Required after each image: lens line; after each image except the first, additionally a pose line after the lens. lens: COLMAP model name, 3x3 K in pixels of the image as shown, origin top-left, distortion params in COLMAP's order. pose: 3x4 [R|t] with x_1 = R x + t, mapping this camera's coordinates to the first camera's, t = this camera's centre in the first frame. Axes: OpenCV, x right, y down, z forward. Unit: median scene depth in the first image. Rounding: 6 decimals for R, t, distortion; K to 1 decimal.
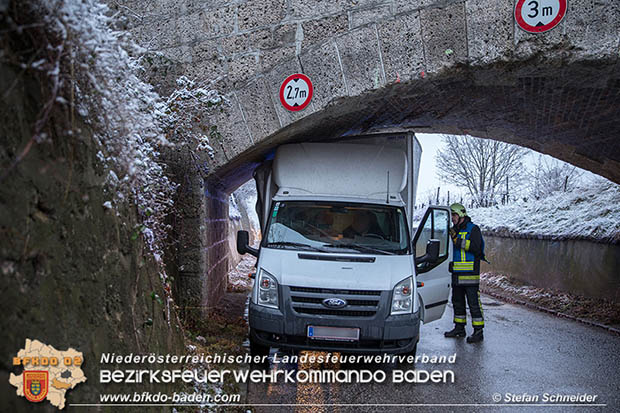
lens RADIAL K [[507.5, 0, 299.0], [0, 507.5, 207.0], [0, 0, 1]] dist [-0.067069, 0.105103]
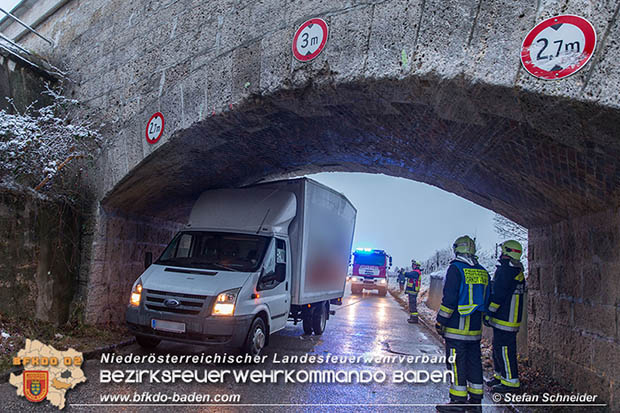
lens RADIAL K [[457.7, 0, 276.6], [0, 457.7, 187.0], [0, 0, 1]] dist [-0.090936, 0.061401]
pose [[0.960501, 0.019155, -0.277617, 0.564324], [-0.060295, 0.988254, -0.140420, 0.037306], [0.271666, 0.151613, 0.950374, 0.109721]]
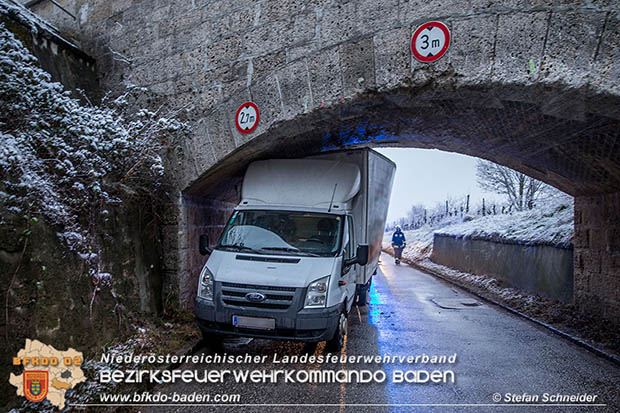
lens RADIAL K [[471.7, 0, 310.0], [0, 471.7, 206.5], [0, 0, 1]] dist [-0.099117, 0.074547]
pose [[0.991500, -0.003054, -0.130074, 0.286073], [0.001160, 0.999892, -0.014634, -0.004158], [0.130105, 0.014358, 0.991396, -0.061178]]
